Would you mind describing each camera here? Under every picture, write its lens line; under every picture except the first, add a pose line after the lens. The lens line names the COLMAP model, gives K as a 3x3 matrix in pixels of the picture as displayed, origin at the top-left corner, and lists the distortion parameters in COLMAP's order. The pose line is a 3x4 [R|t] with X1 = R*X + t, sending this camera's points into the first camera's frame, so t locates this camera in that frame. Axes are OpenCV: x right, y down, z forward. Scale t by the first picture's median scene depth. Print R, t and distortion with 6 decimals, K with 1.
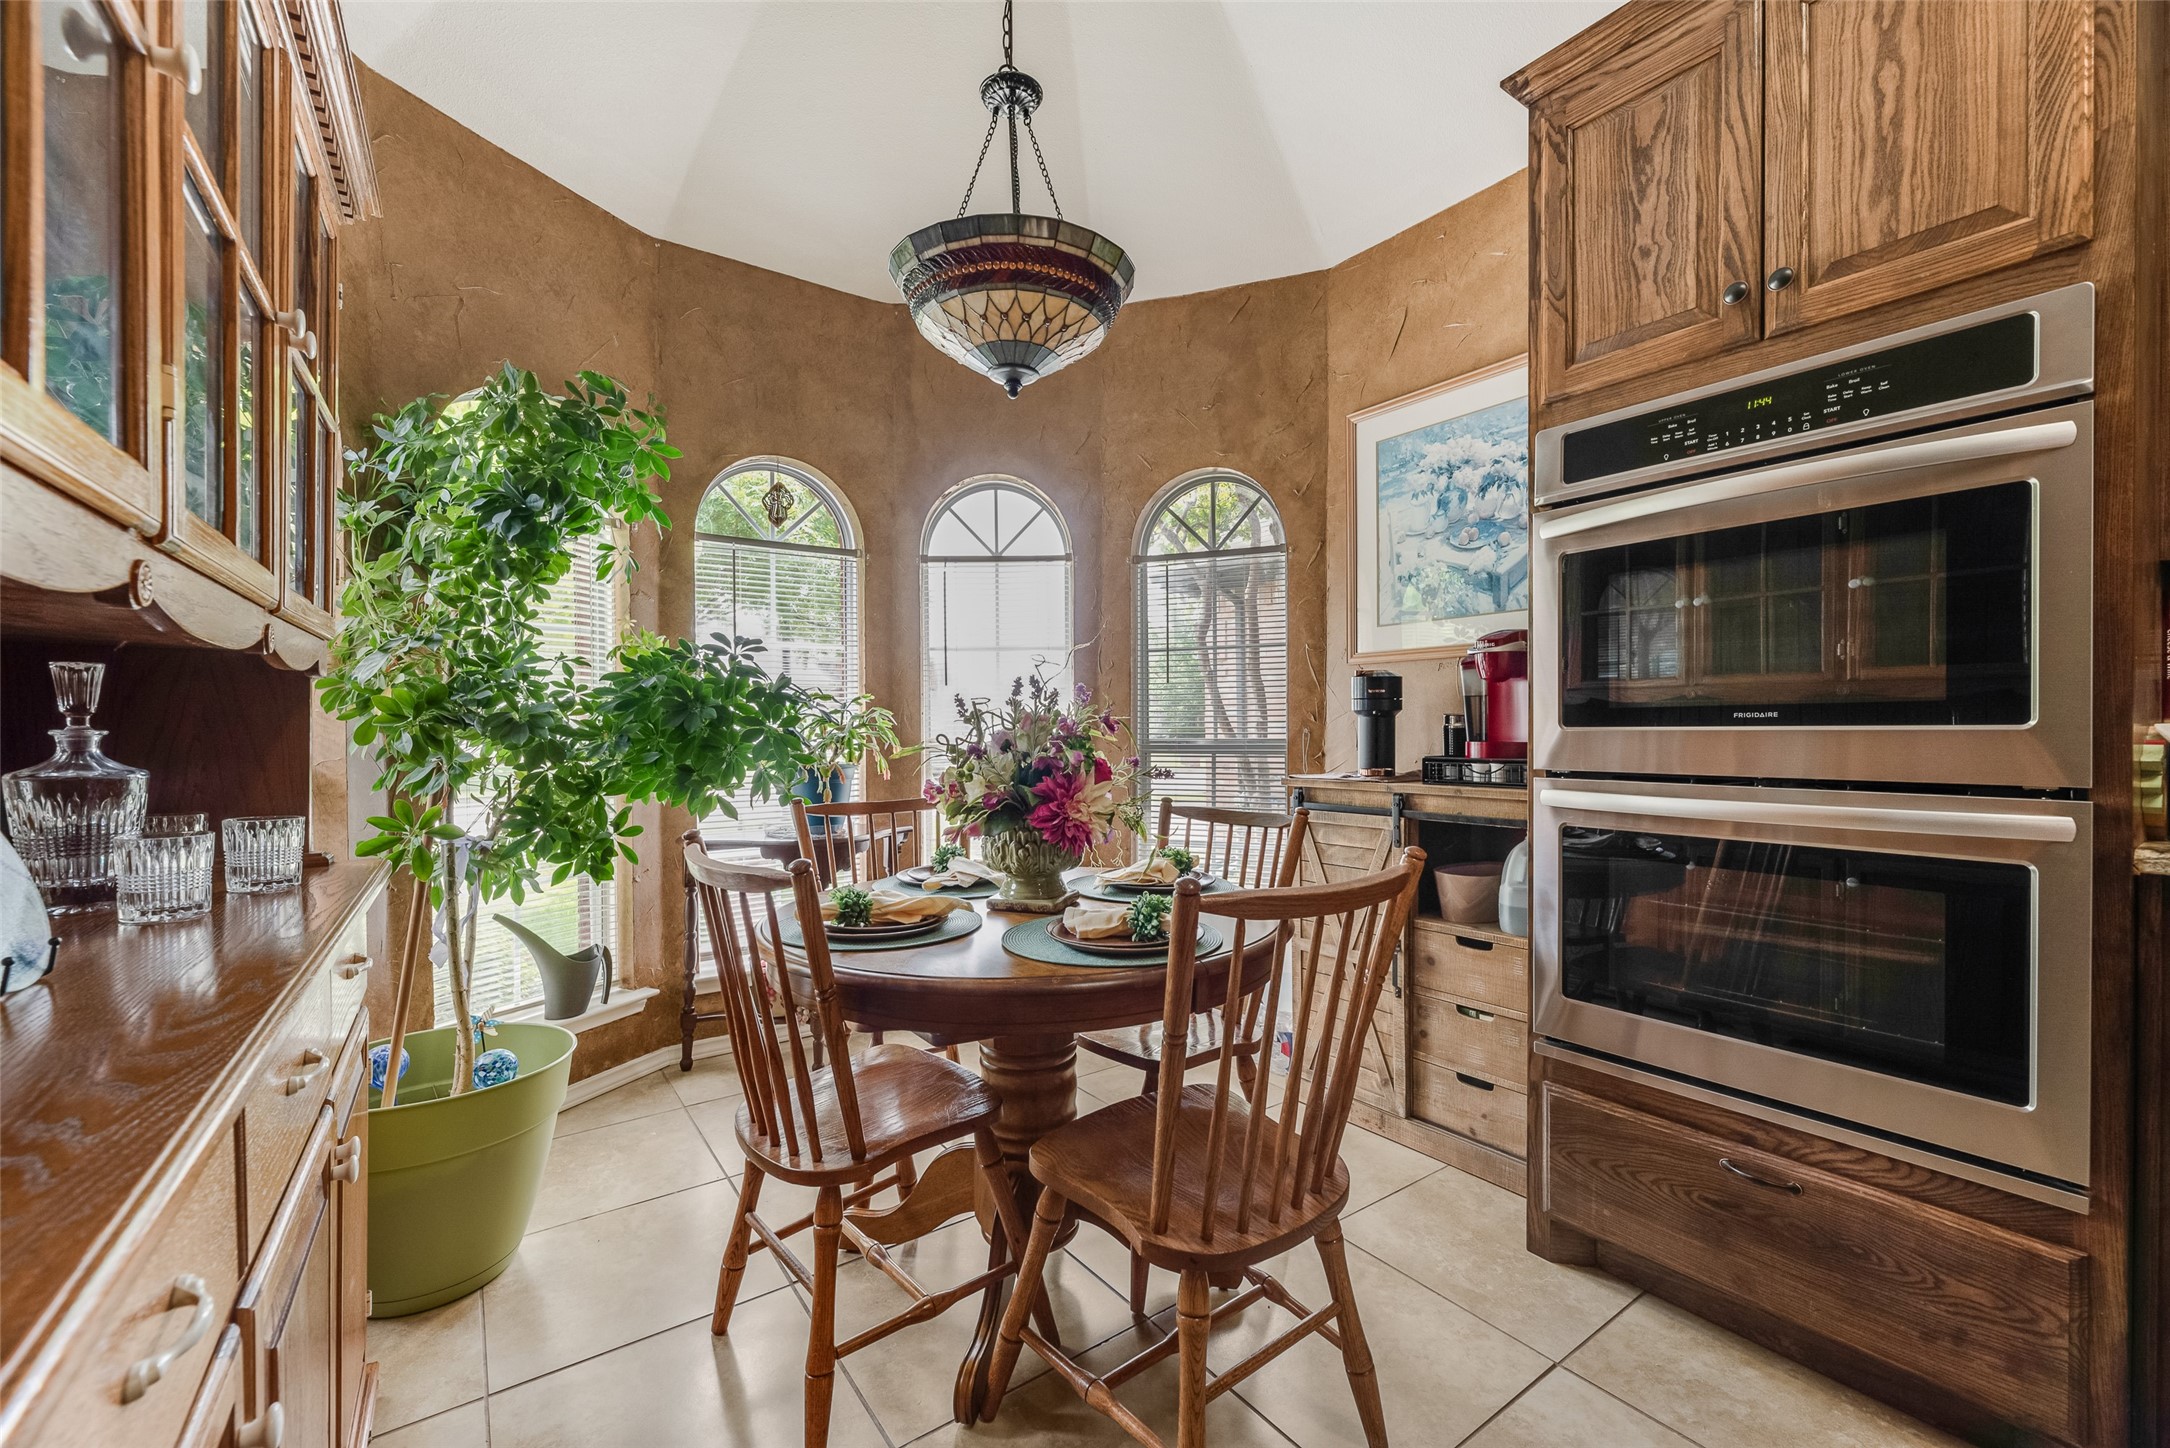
lens RADIAL K [[879.2, 0, 1086.4], [0, 879.2, 731.4], [0, 0, 1]] dist [0.002271, -0.000623]
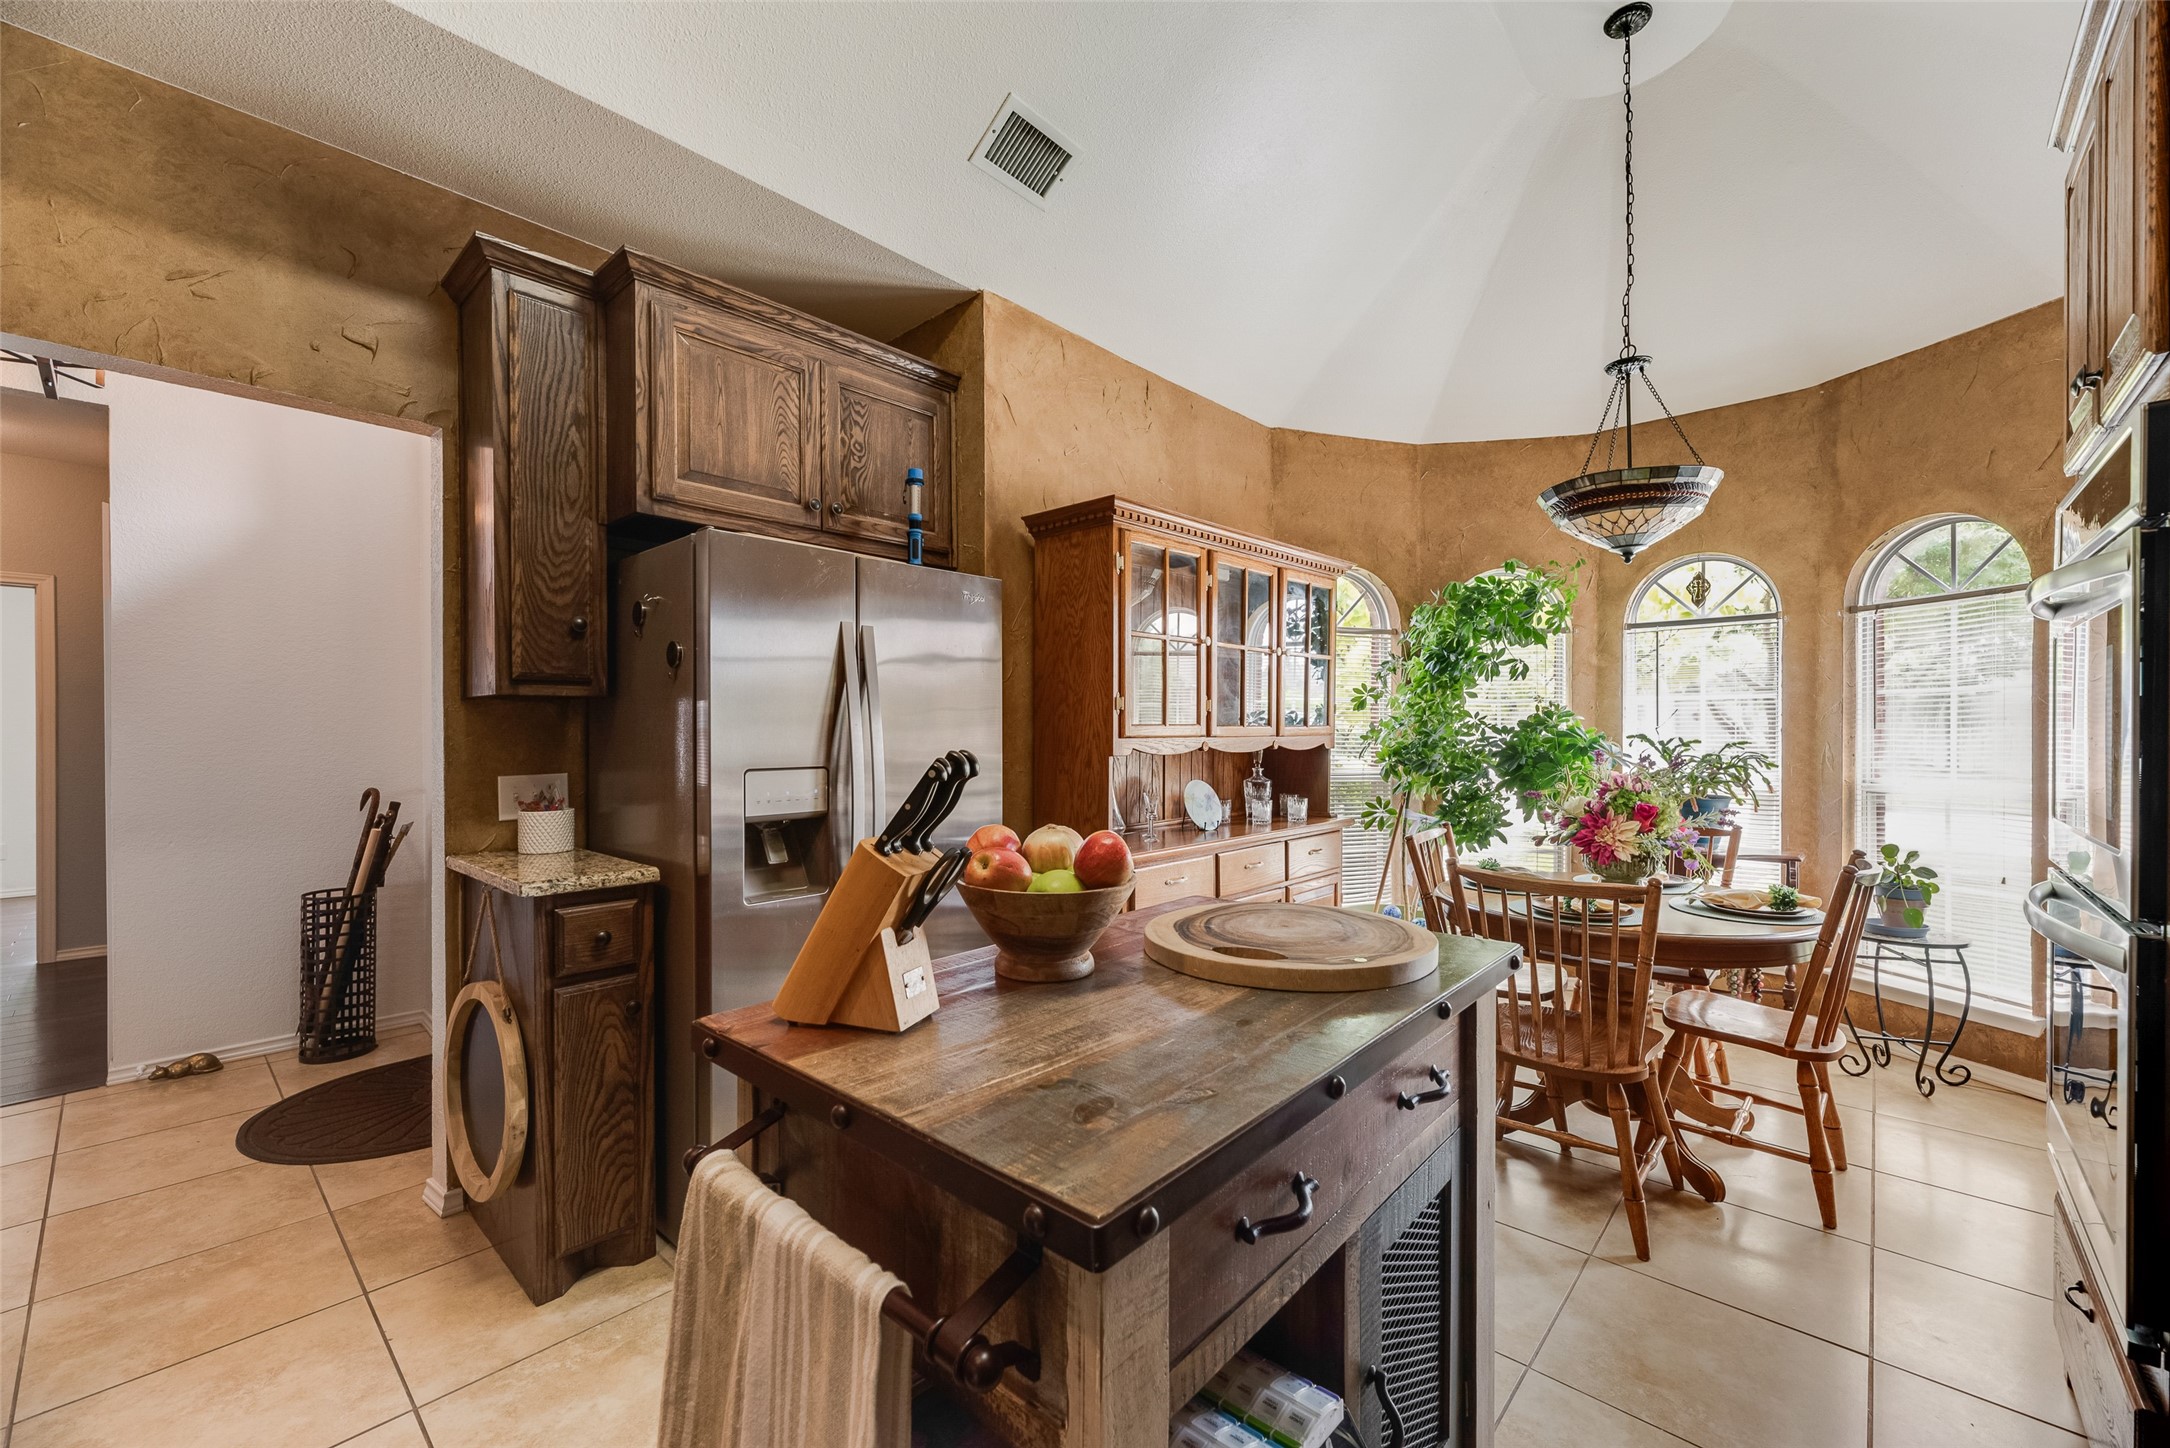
lens RADIAL K [[879.2, 0, 1083.7], [0, 879.2, 731.4], [0, 0, 1]] dist [0.002271, -0.000623]
pose [[0.217362, 0.005780, -0.976074, 0.463349], [-0.005998, 0.999971, 0.004586, -0.034446], [0.976073, 0.004857, 0.217391, -0.098955]]
